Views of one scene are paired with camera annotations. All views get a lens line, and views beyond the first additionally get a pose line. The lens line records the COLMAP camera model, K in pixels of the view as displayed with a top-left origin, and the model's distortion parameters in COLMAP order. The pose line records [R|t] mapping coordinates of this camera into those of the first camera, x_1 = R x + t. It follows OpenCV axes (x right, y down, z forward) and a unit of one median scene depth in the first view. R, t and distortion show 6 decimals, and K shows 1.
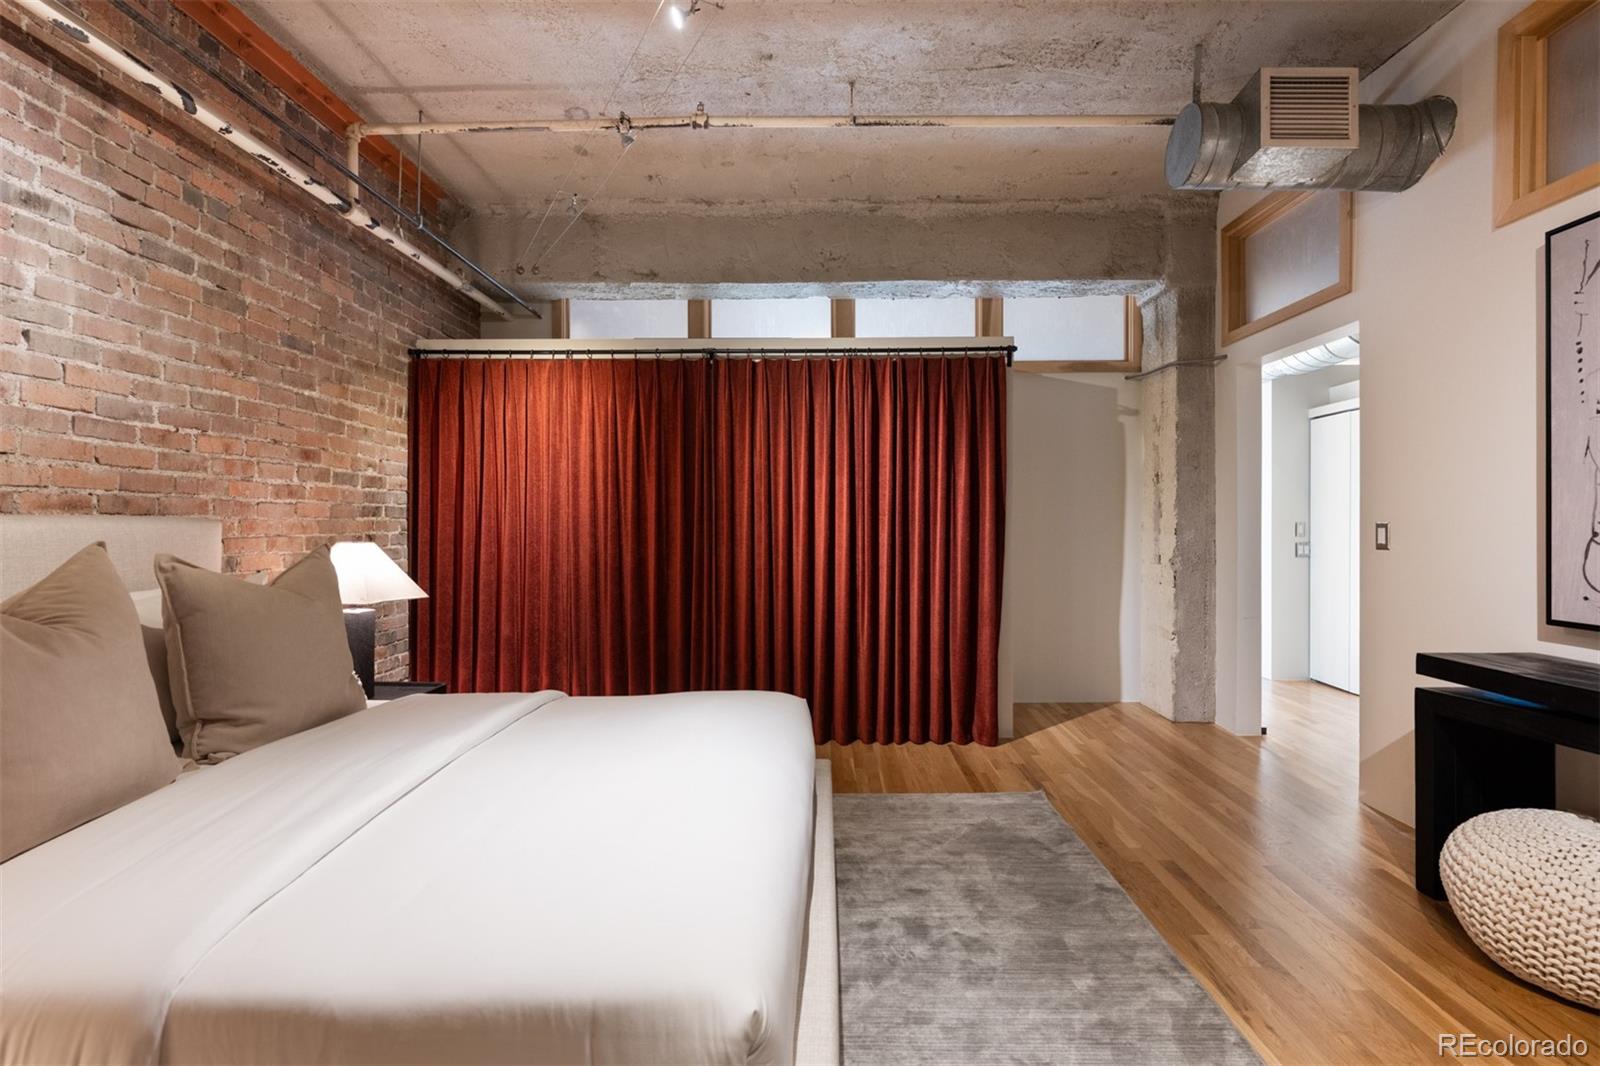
lens RADIAL K [[728.1, 0, 800.0], [0, 728.1, 533.0], [0, 0, 1]] dist [-0.002336, -0.000382]
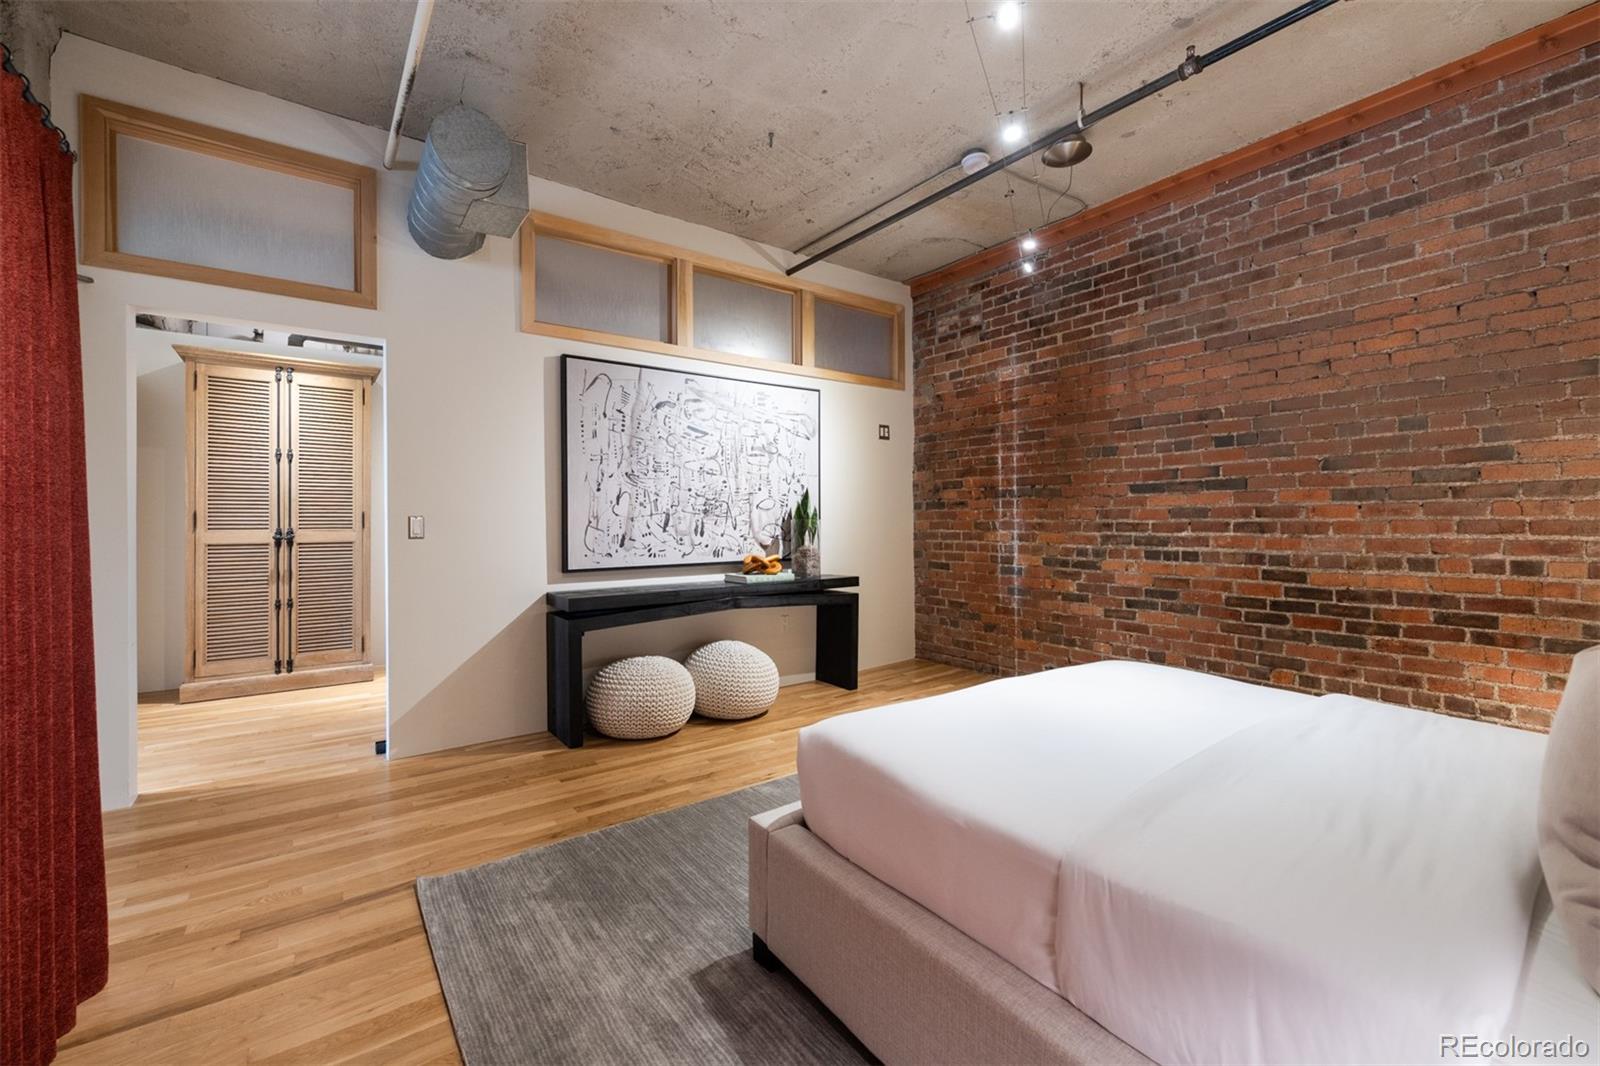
lens RADIAL K [[678.4, 0, 803.6], [0, 678.4, 519.0], [0, 0, 1]] dist [-0.000577, 0.000329]
pose [[-0.619297, -0.003697, 0.785148, -0.537501], [0.015543, 0.999735, 0.016968, -0.021363], [-0.785003, 0.022712, -0.619076, 1.310765]]
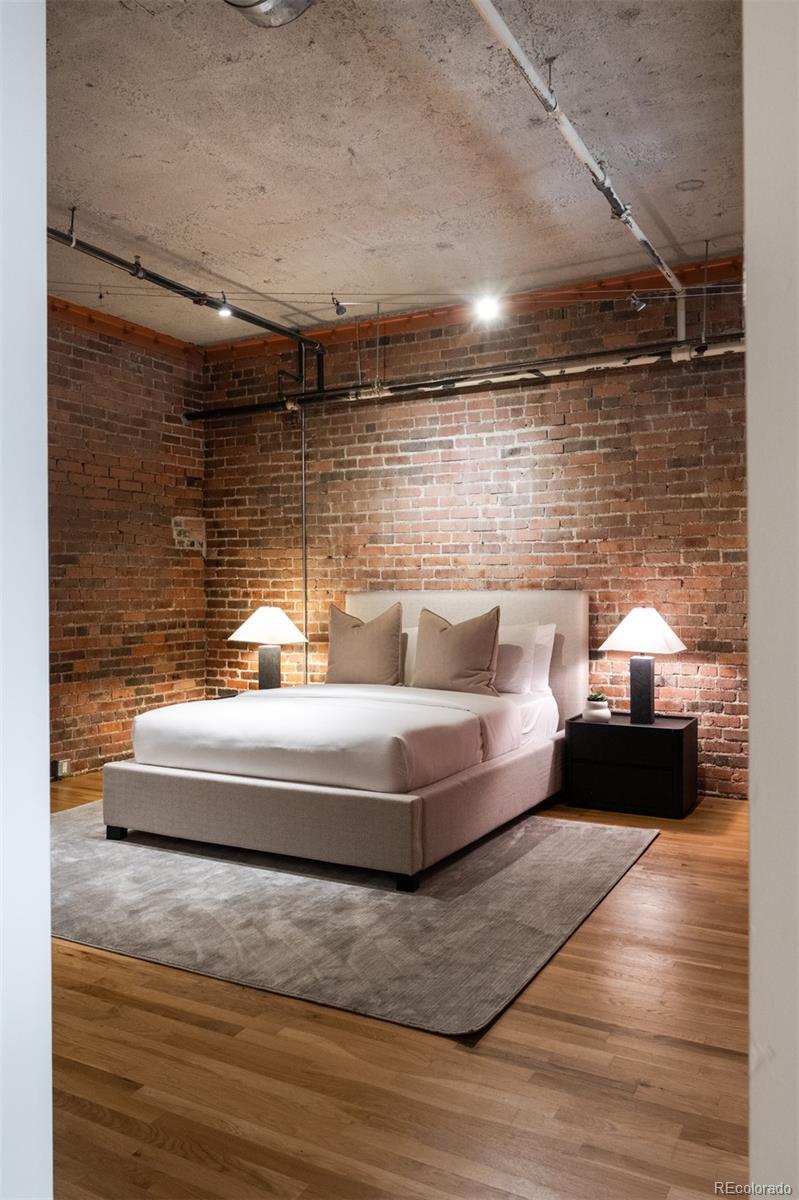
lens RADIAL K [[870.5, 0, 399.5], [0, 870.5, 600.0], [0, 0, 1]] dist [0.005951, 0.001780]
pose [[-0.451966, 0.009086, -0.891989, 1.196152], [-0.006695, 0.999885, 0.013577, -0.023990], [0.892010, 0.012108, -0.451853, 1.500432]]
